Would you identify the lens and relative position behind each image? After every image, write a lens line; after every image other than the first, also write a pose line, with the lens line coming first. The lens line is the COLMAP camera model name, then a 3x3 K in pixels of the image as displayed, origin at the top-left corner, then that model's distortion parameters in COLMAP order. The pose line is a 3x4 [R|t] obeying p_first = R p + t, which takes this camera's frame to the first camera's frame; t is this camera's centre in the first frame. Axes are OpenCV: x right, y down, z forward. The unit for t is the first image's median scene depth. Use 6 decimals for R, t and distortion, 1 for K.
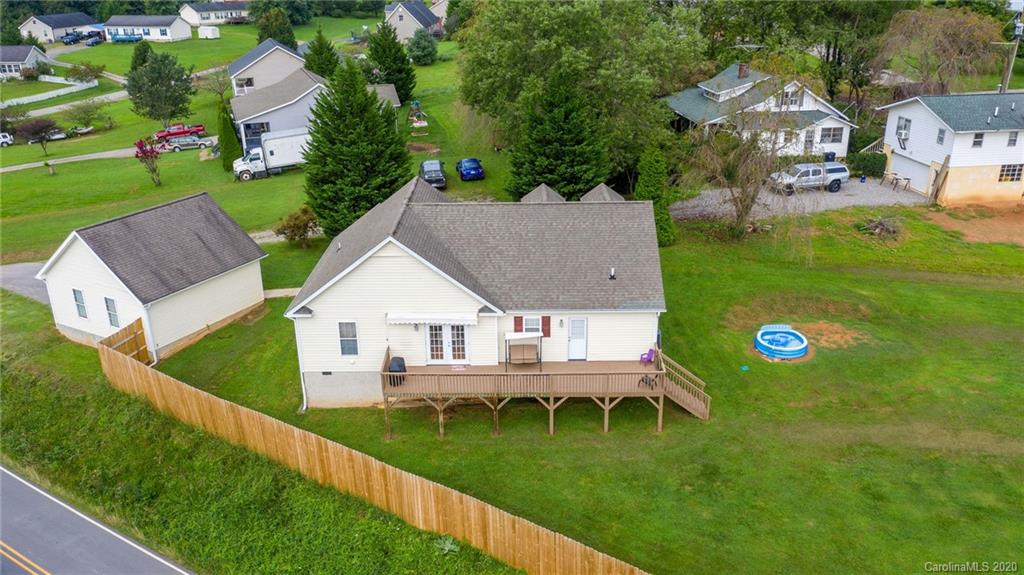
lens RADIAL K [[814.2, 0, 503.6], [0, 814.2, 289.0], [0, 0, 1]] dist [-0.006485, 0.012098]
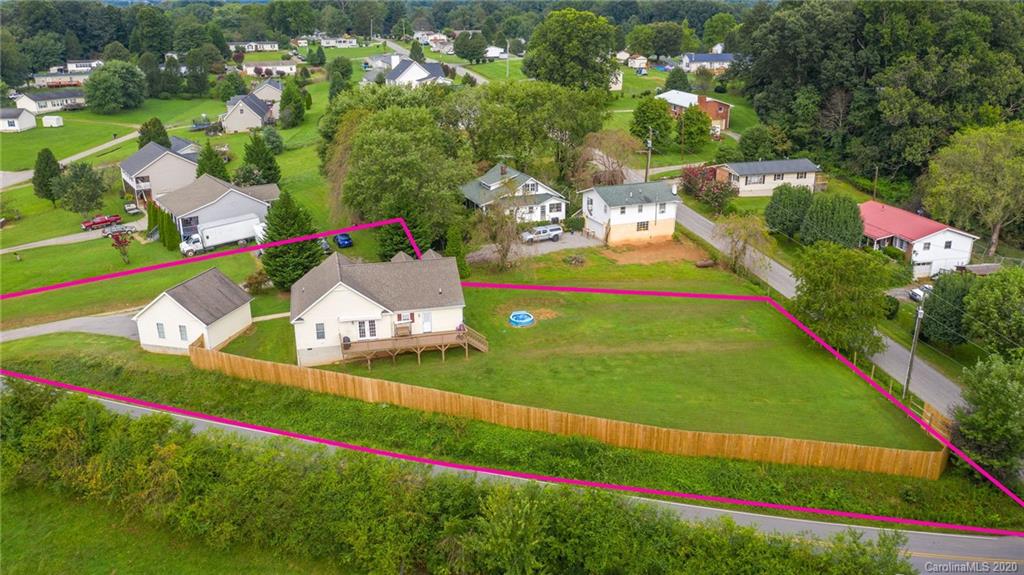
lens RADIAL K [[814.2, 0, 511.1], [0, 814.2, 291.6], [0, 0, 1]] dist [-0.006485, 0.012098]
pose [[0.968336, -0.077457, 0.237331, -0.163706], [0.088909, 0.995318, -0.037919, 0.066337], [-0.233282, 0.057820, 0.970689, -0.952565]]
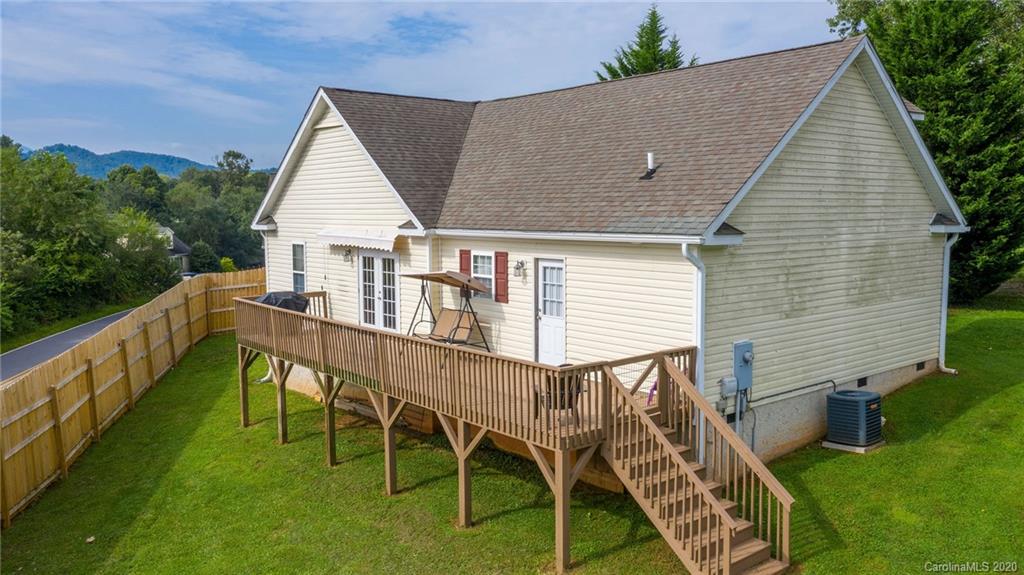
lens RADIAL K [[814.2, 0, 512.0], [0, 814.2, 287.9], [0, 0, 1]] dist [-0.006485, 0.012098]
pose [[0.657605, 0.093008, -0.747599, 0.315430], [-0.305747, 0.939900, -0.152010, 0.095023], [0.688530, 0.328539, 0.646520, 0.570585]]
